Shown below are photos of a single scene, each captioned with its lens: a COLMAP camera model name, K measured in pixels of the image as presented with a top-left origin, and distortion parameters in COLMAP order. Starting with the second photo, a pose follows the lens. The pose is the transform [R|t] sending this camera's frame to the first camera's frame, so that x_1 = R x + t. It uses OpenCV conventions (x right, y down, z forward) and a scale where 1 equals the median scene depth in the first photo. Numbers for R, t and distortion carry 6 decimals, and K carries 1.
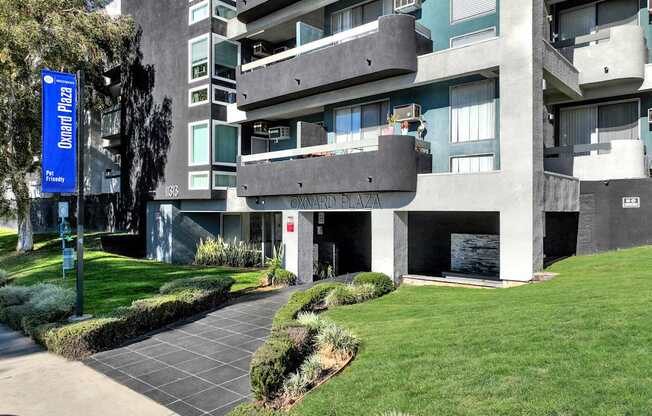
lens RADIAL K [[448.6, 0, 326.0], [0, 448.6, 208.0], [0, 0, 1]] dist [-0.043258, -0.000281]
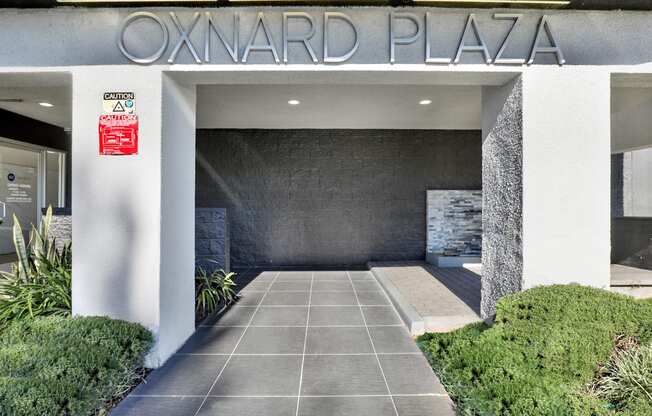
lens RADIAL K [[336.4, 0, 326.0], [0, 336.4, 208.0], [0, 0, 1]] dist [-0.003682, -0.000894]
pose [[0.747923, 0.000211, 0.663786, -0.099168], [0.002530, 0.999992, -0.003168, 0.071026], [-0.663781, 0.004049, 0.747916, 0.663835]]
